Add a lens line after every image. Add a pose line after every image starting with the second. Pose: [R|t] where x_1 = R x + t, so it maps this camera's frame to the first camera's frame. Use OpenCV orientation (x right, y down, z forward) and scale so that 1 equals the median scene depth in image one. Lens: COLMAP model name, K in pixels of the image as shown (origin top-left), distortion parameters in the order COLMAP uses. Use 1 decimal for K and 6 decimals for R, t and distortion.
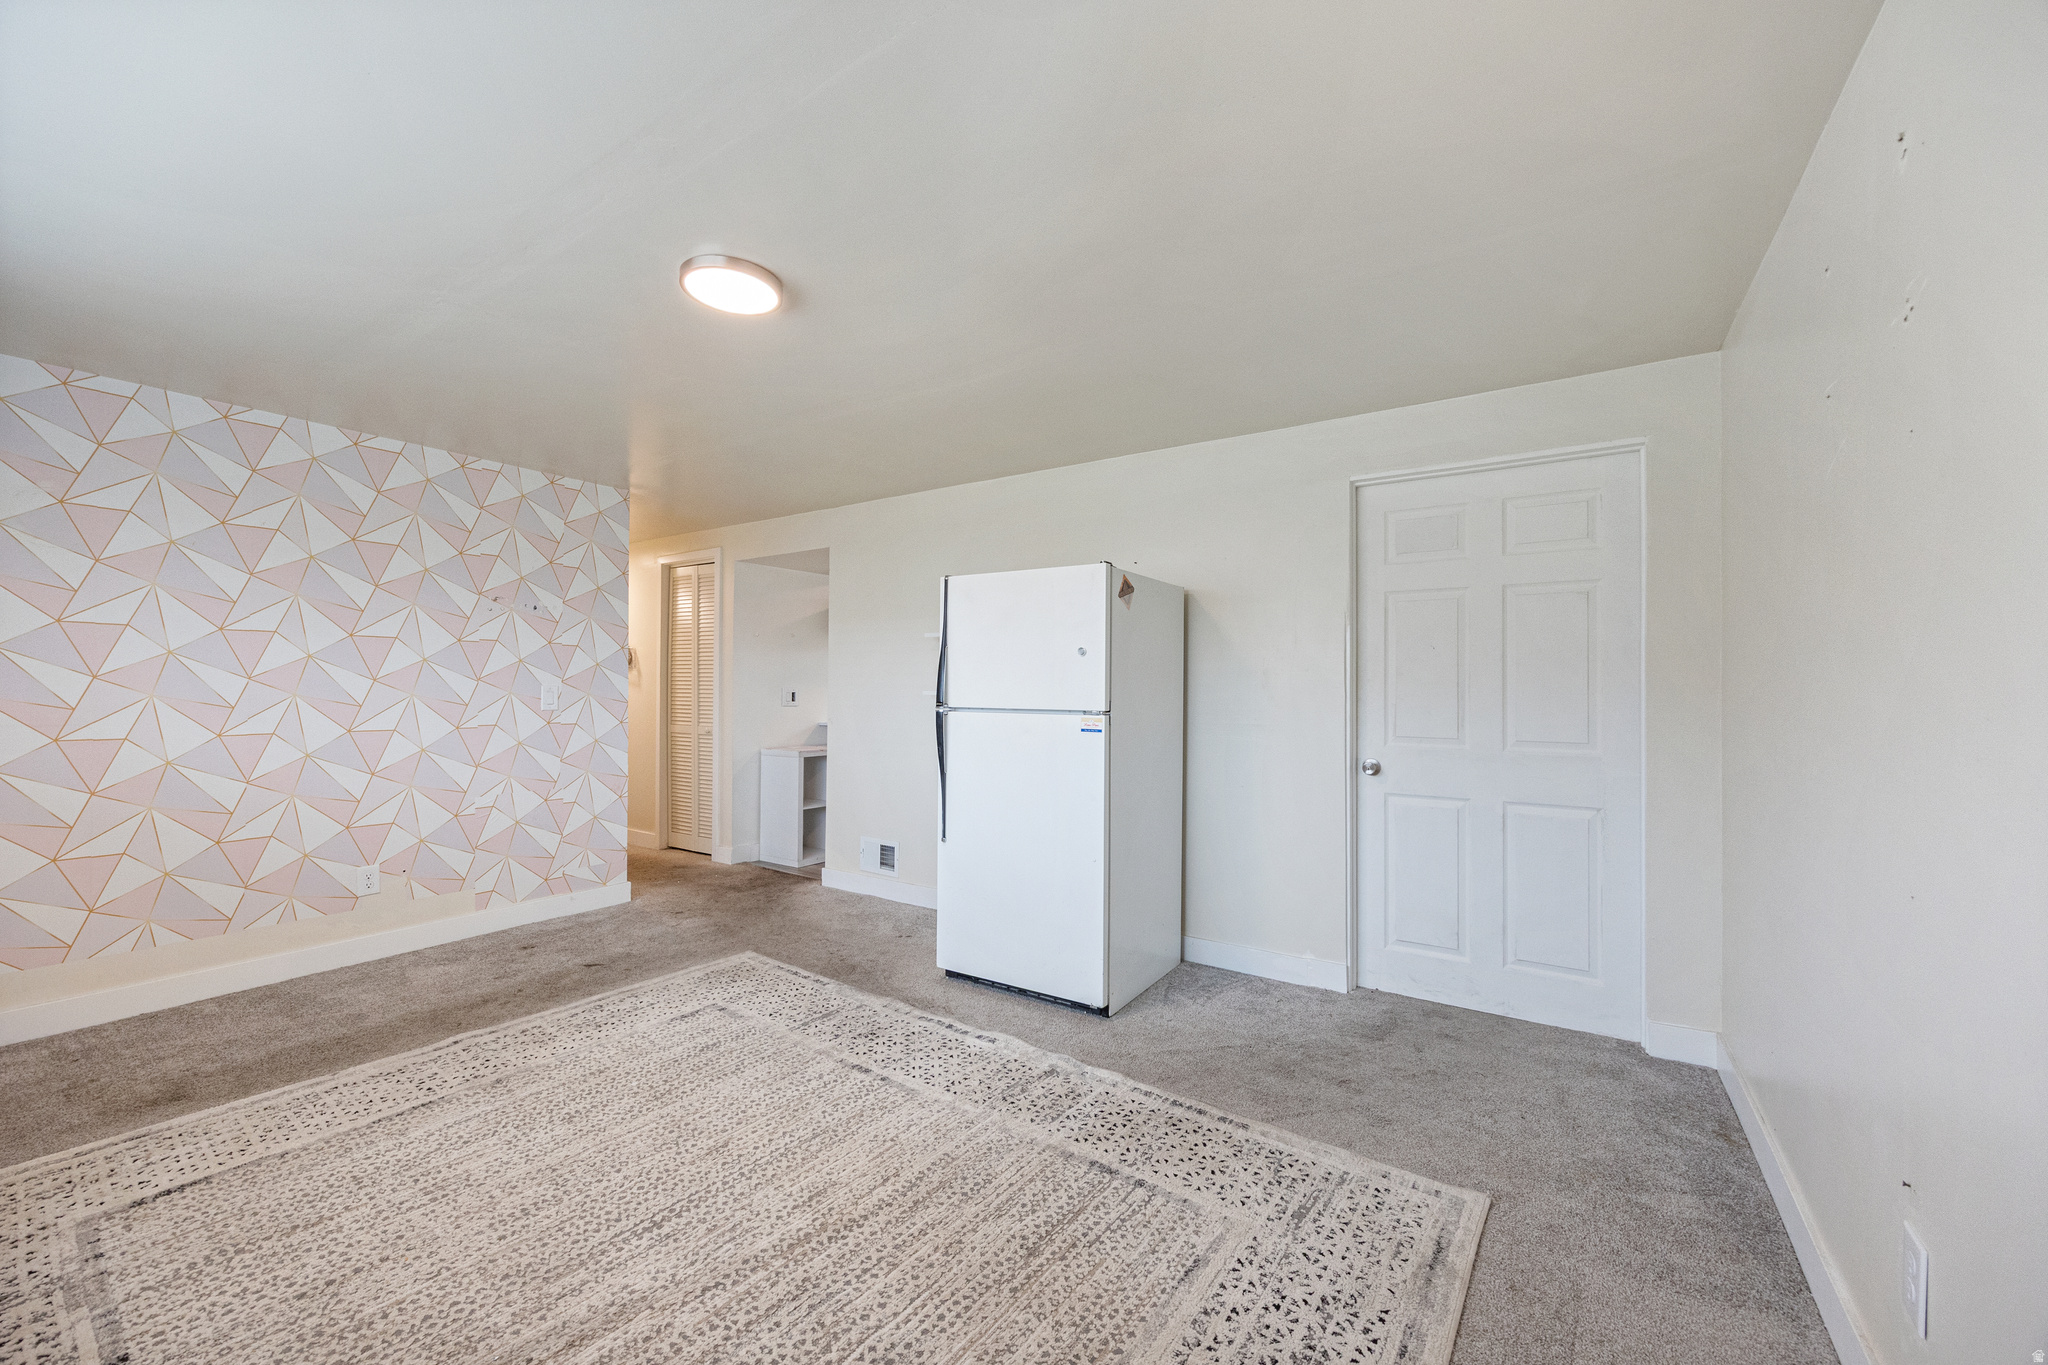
lens RADIAL K [[773.9, 0, 1024.0], [0, 773.9, 682.5], [0, 0, 1]] dist [0.004025, 0.000137]
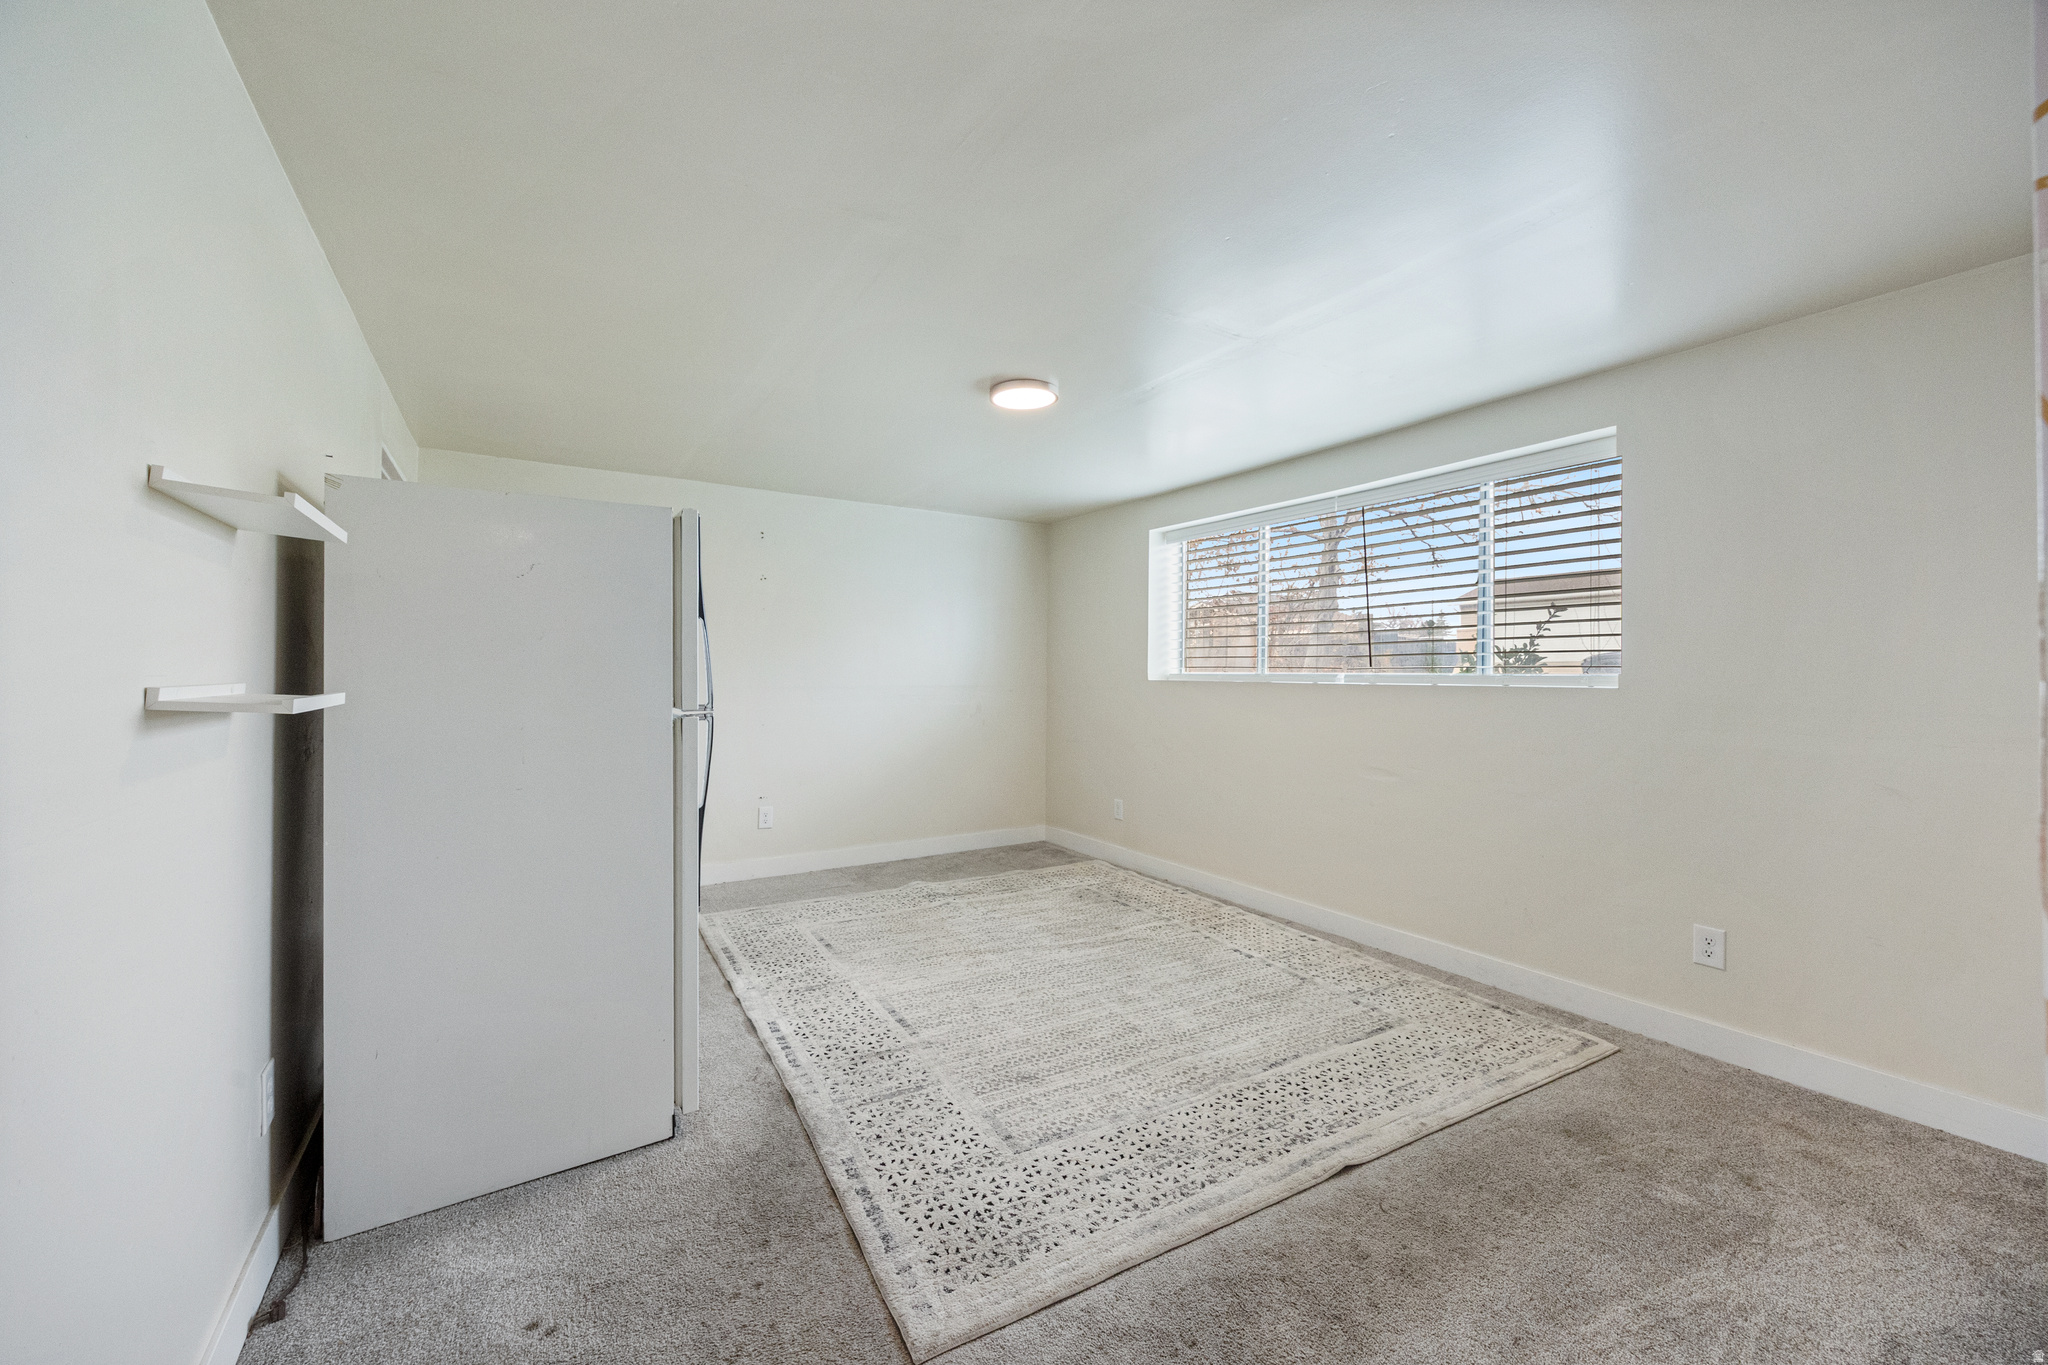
lens RADIAL K [[773.9, 0, 1024.0], [0, 773.9, 682.5], [0, 0, 1]] dist [0.004025, 0.000137]
pose [[-0.911769, -0.013507, 0.410482, -0.863855], [-0.008203, 0.999859, 0.014680, -0.001190], [-0.410622, 0.010017, -0.911750, 2.053771]]
